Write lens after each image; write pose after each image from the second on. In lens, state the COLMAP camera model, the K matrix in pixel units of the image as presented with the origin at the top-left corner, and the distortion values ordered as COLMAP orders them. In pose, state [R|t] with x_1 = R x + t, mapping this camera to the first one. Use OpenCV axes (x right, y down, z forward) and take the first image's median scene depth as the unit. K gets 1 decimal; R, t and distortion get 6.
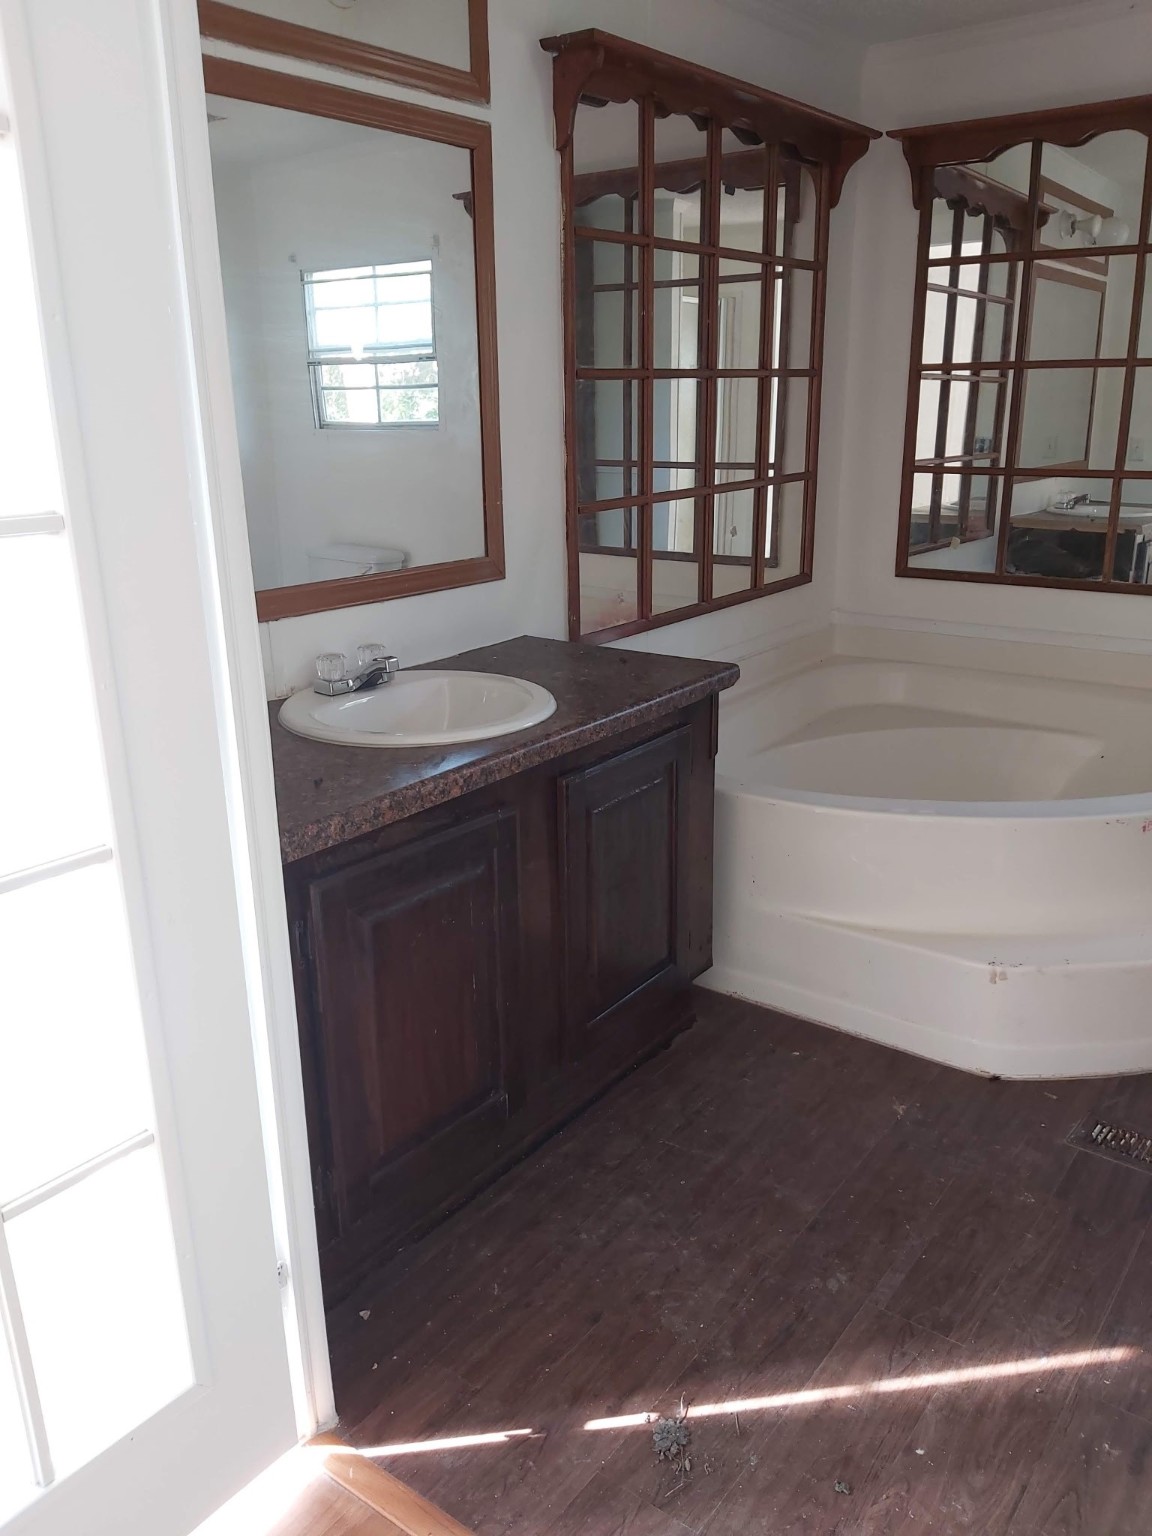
lens RADIAL K [[1191.8, 0, 581.6], [0, 1191.8, 753.9], [0, 0, 1]] dist [0.021236, -0.085533]
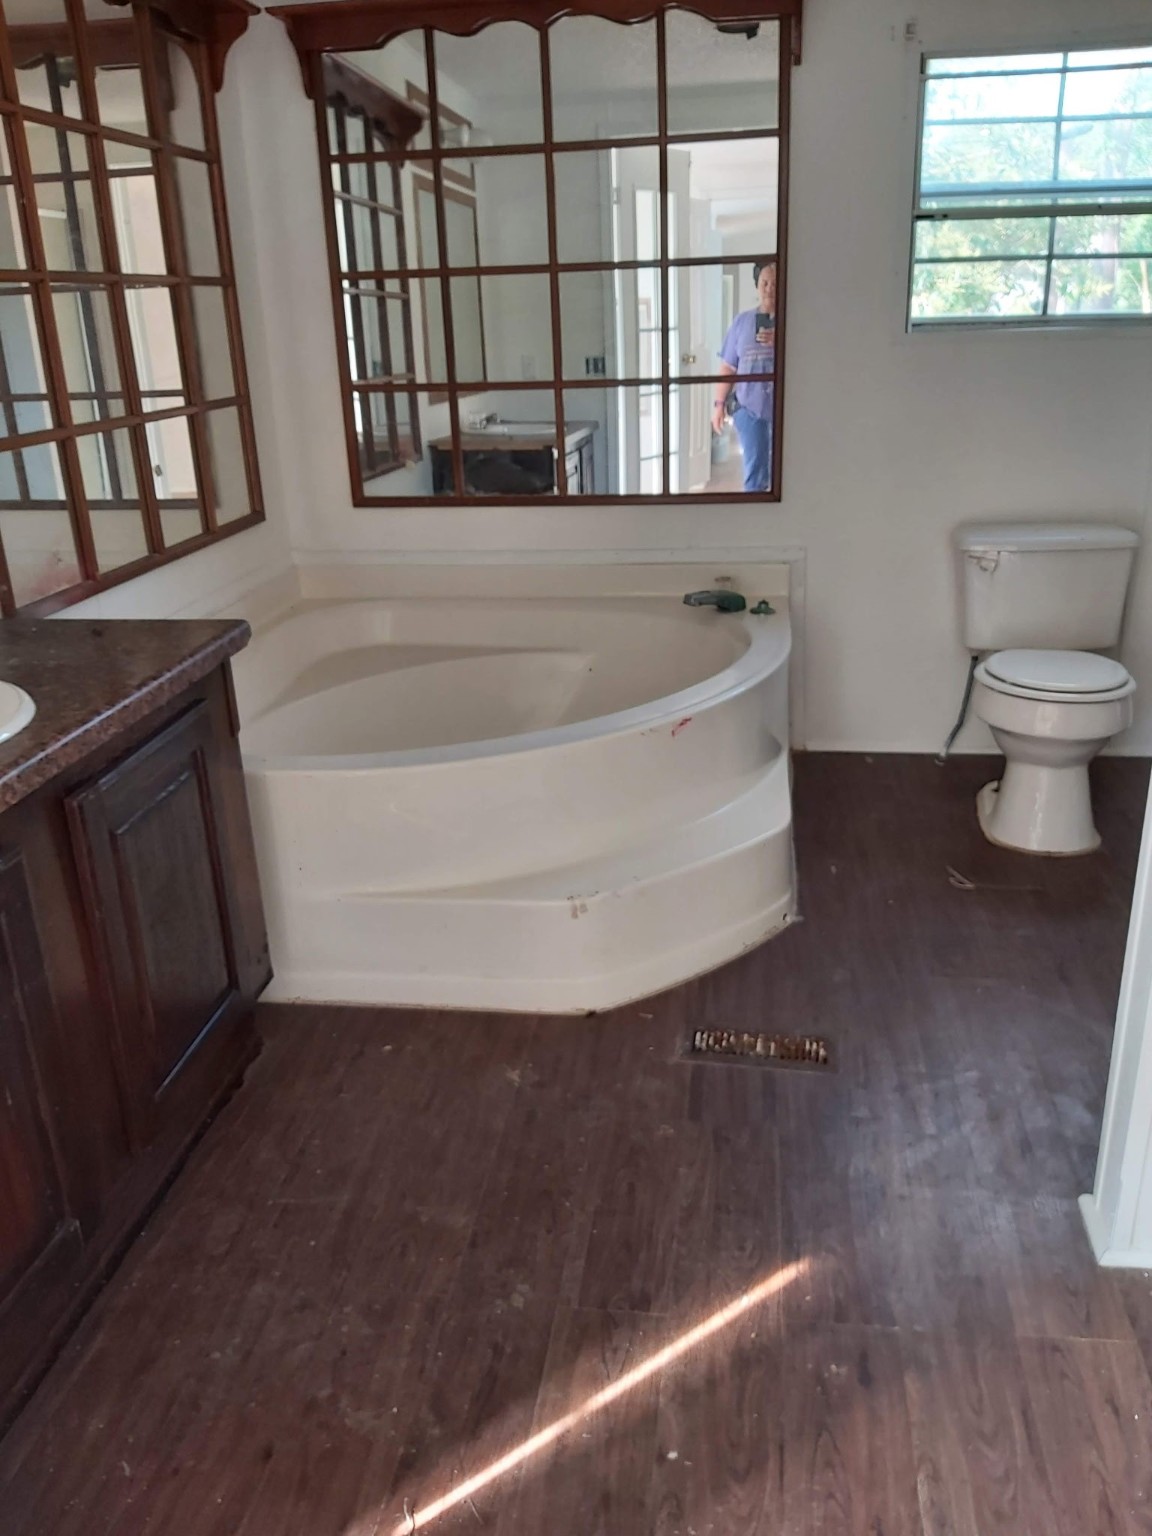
lens RADIAL K [[1191.8, 0, 581.8], [0, 1191.8, 761.2], [0, 0, 1]] dist [0.021236, -0.085533]
pose [[0.871626, -0.179217, 0.456235, -0.067881], [0.154948, 0.983776, 0.090419, -0.018436], [-0.465037, -0.008119, 0.885254, 0.166075]]
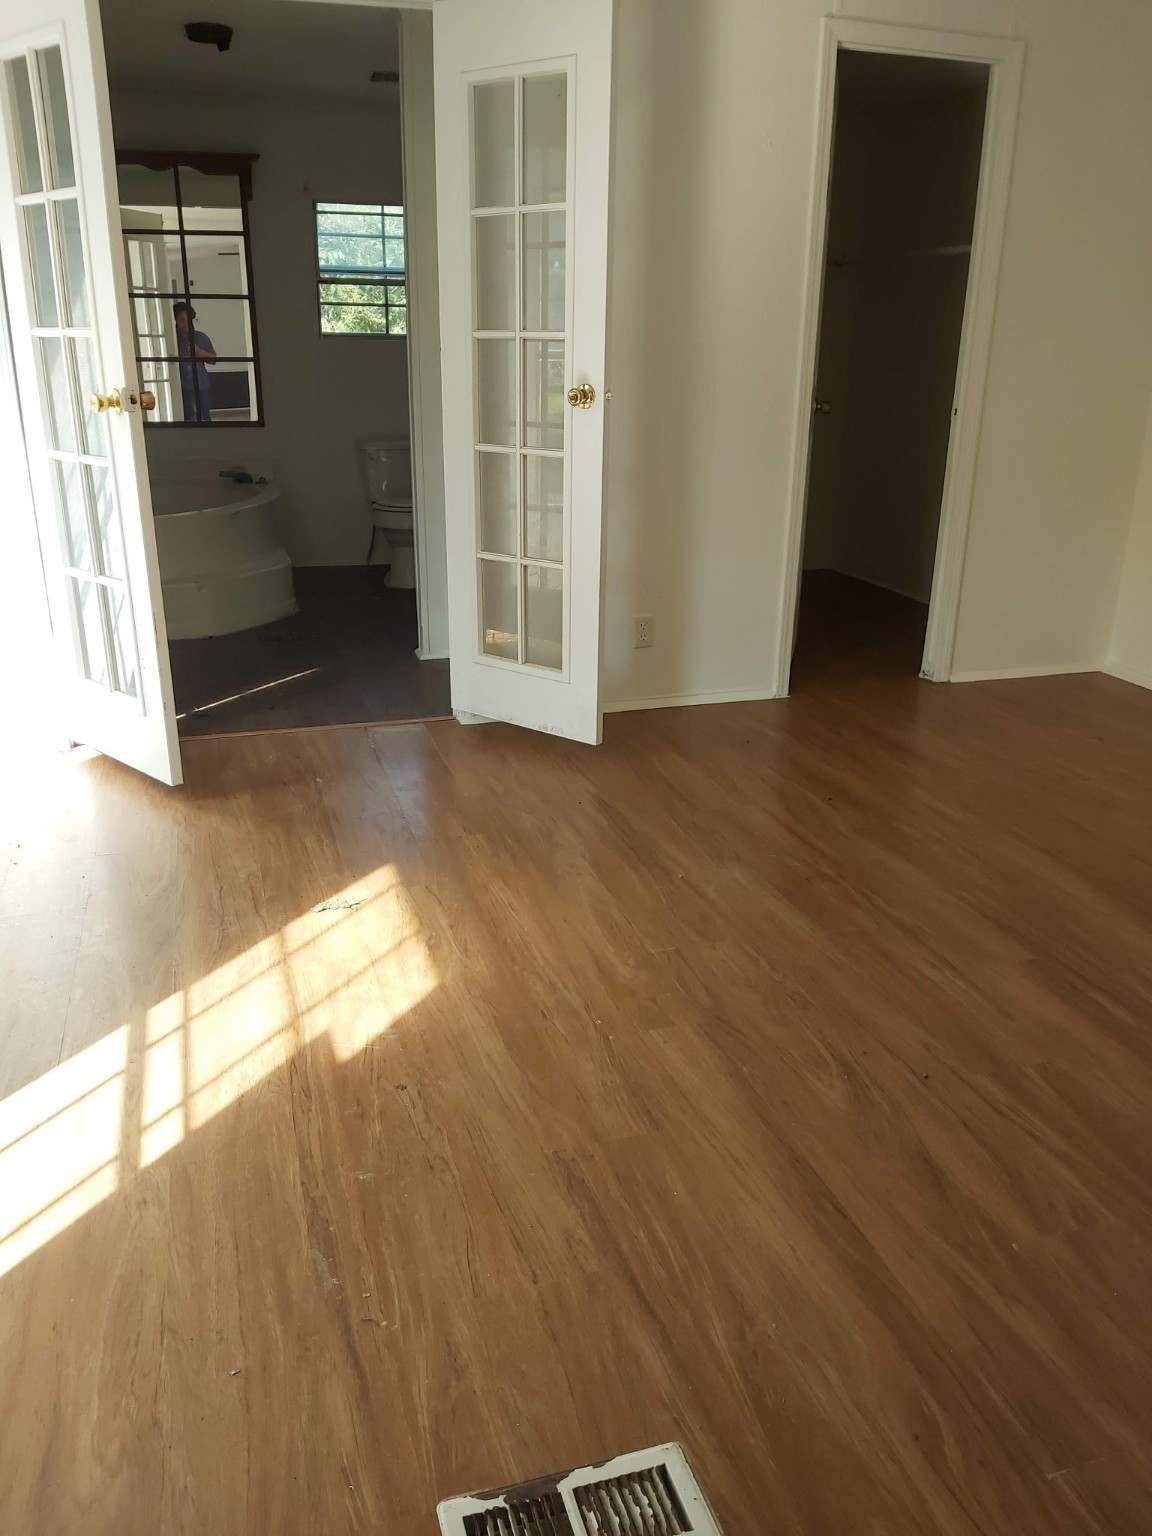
lens RADIAL K [[1191.8, 0, 579.4], [0, 1191.8, 773.9], [0, 0, 1]] dist [0.021236, -0.085533]
pose [[0.577763, -0.254657, 0.775461, -1.095250], [0.211072, 0.964380, 0.159436, 0.340919], [-0.788441, 0.071562, 0.610934, -0.895341]]
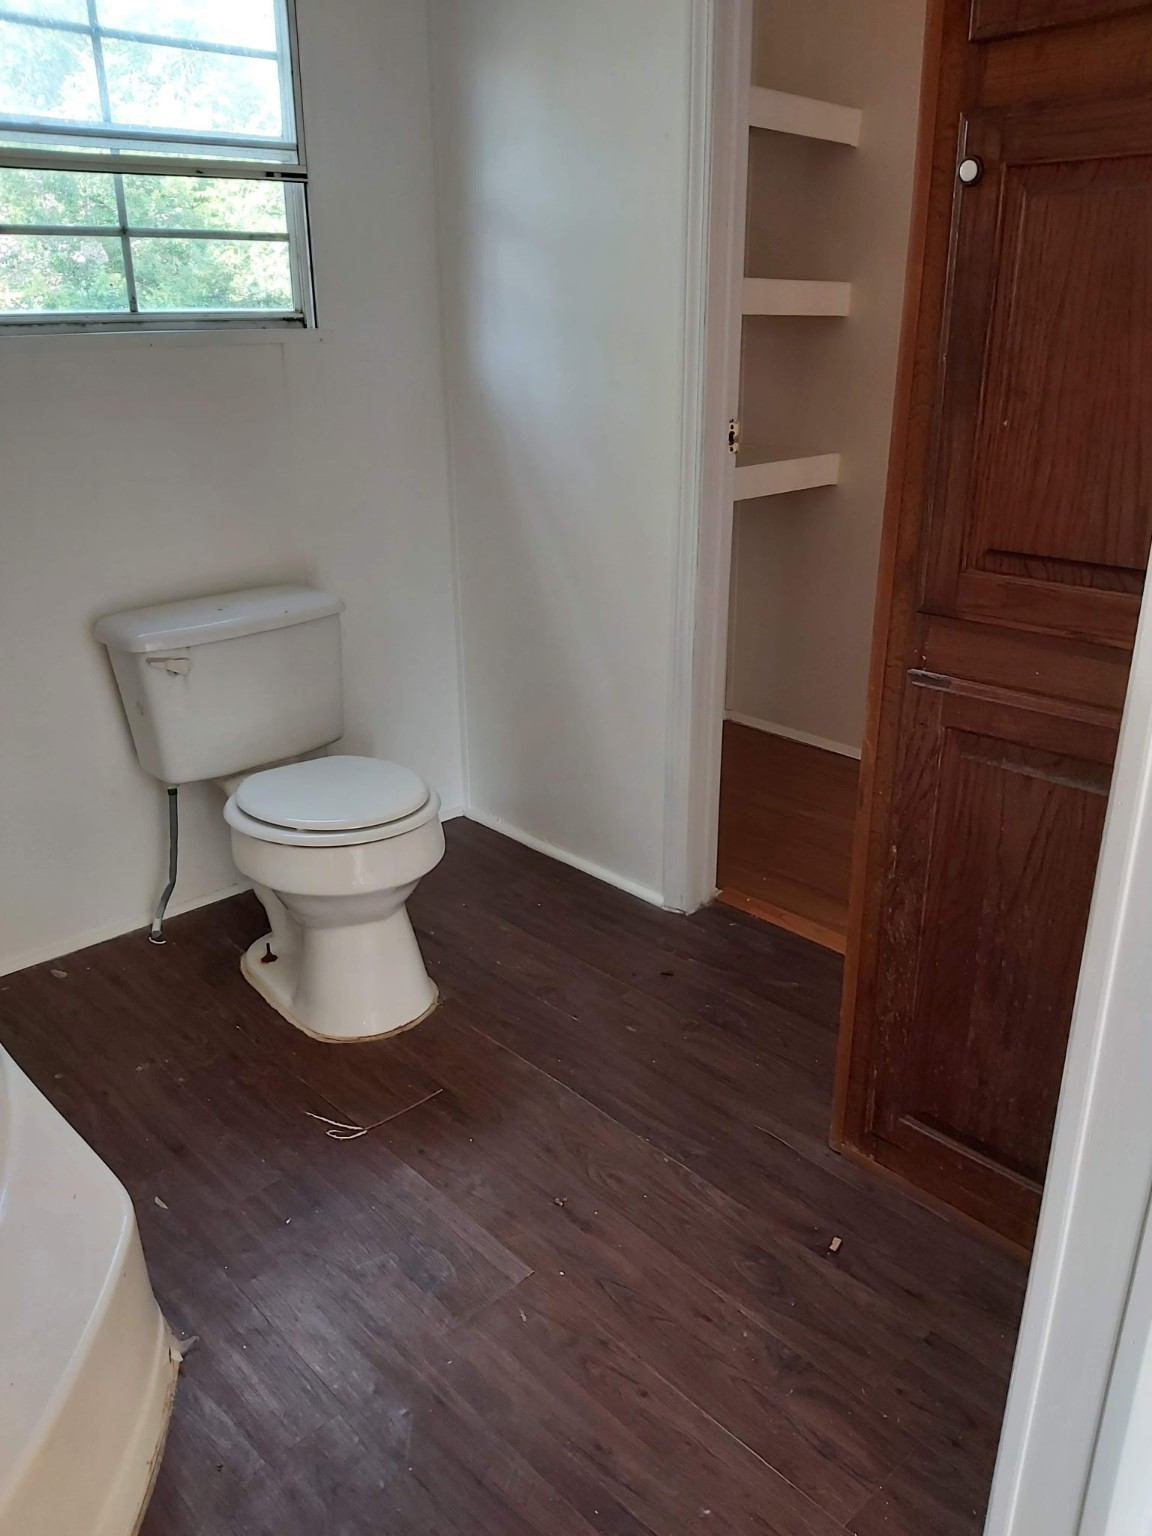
lens RADIAL K [[1191.8, 0, 571.6], [0, 1191.8, 770.5], [0, 0, 1]] dist [0.021236, -0.085533]
pose [[0.164877, -0.346586, 0.923414, 0.145422], [0.286672, 0.912649, 0.291360, -0.163274], [-0.943734, 0.216678, 0.249832, 0.660351]]
